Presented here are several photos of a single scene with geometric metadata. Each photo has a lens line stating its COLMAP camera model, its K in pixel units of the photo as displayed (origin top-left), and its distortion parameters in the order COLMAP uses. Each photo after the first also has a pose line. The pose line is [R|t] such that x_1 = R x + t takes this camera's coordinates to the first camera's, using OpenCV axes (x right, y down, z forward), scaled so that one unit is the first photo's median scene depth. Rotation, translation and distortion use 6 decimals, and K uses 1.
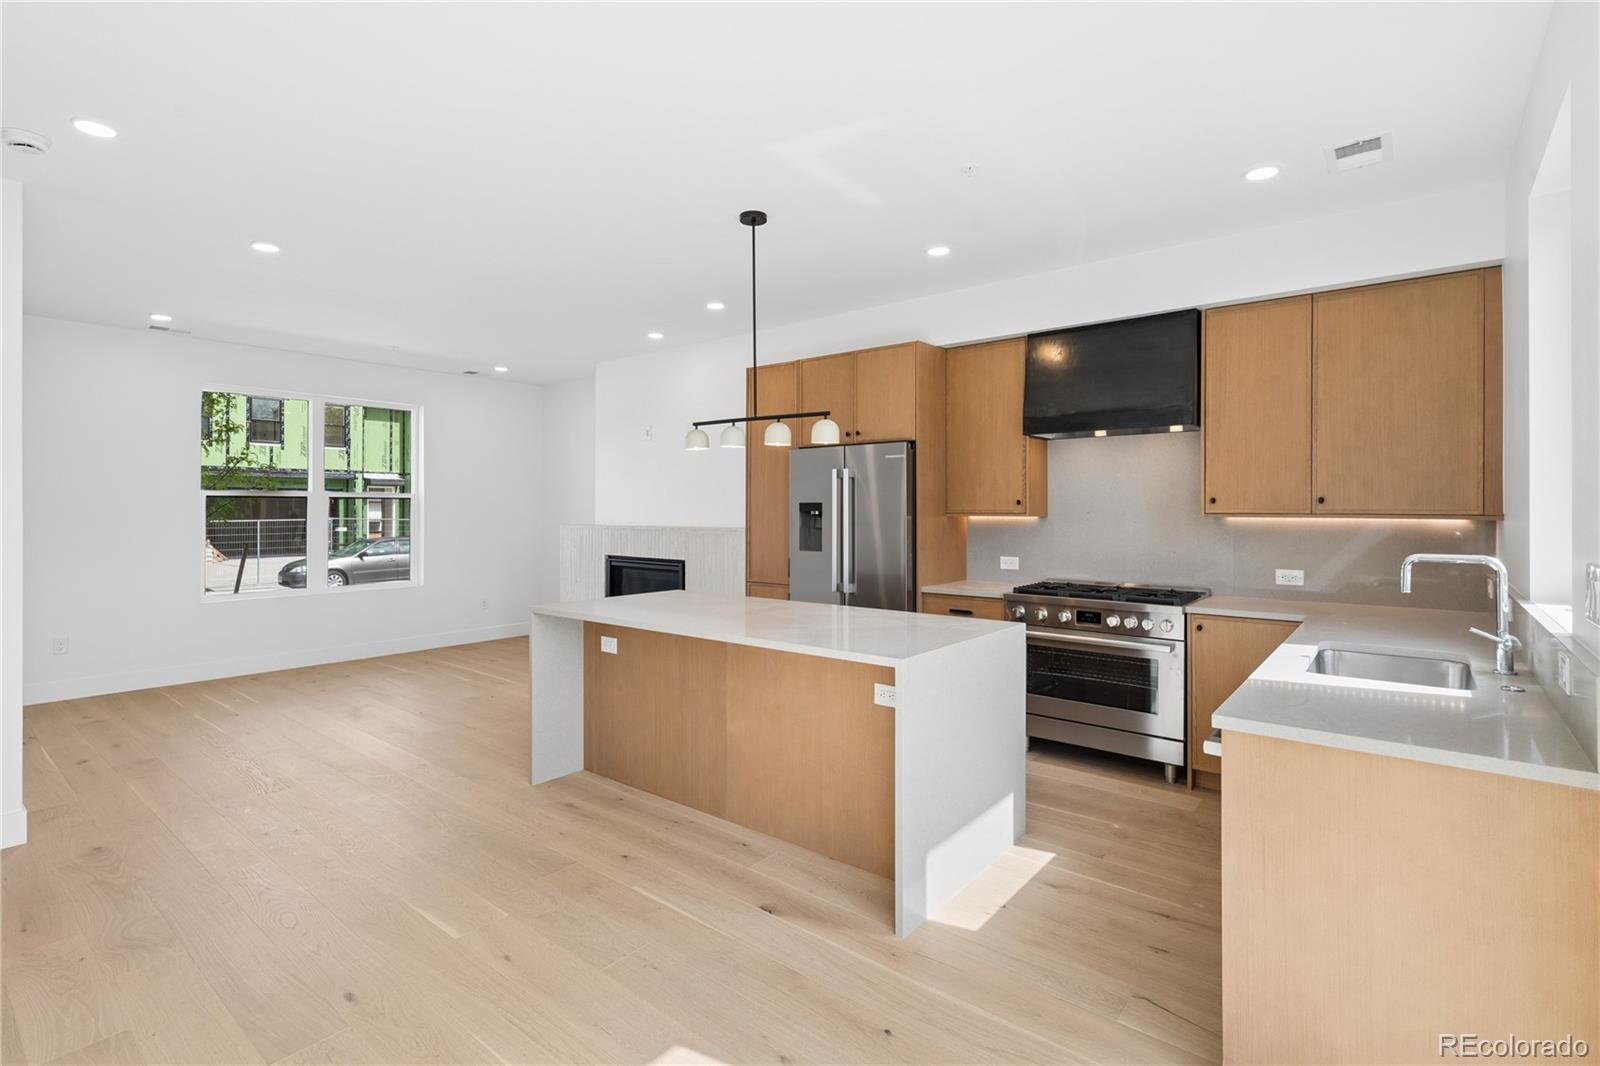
lens RADIAL K [[743.8, 0, 789.7], [0, 743.8, 514.0], [0, 0, 1]] dist [-0.005314, -0.000065]
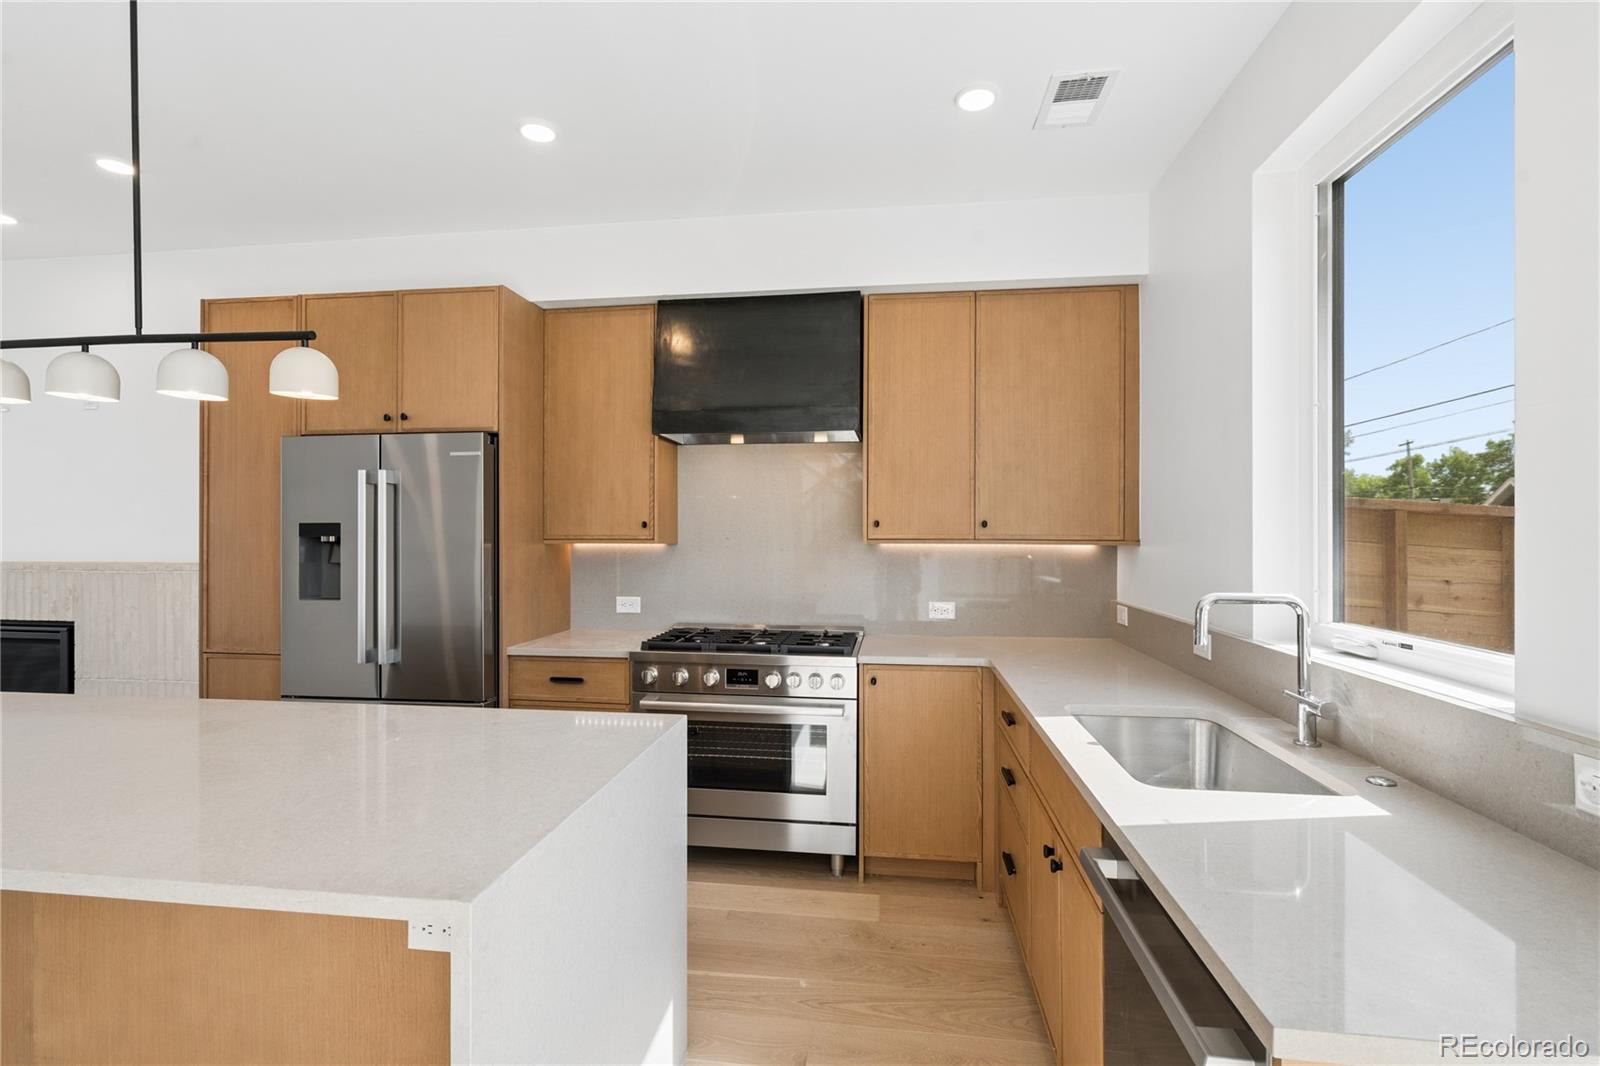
lens RADIAL K [[743.8, 0, 796.6], [0, 743.8, 534.9], [0, 0, 1]] dist [-0.005314, -0.000065]
pose [[0.851623, 0.001934, 0.524151, 0.053589], [0.001883, 0.999975, -0.006748, 0.000060], [-0.524151, 0.006734, 0.851599, 0.327952]]
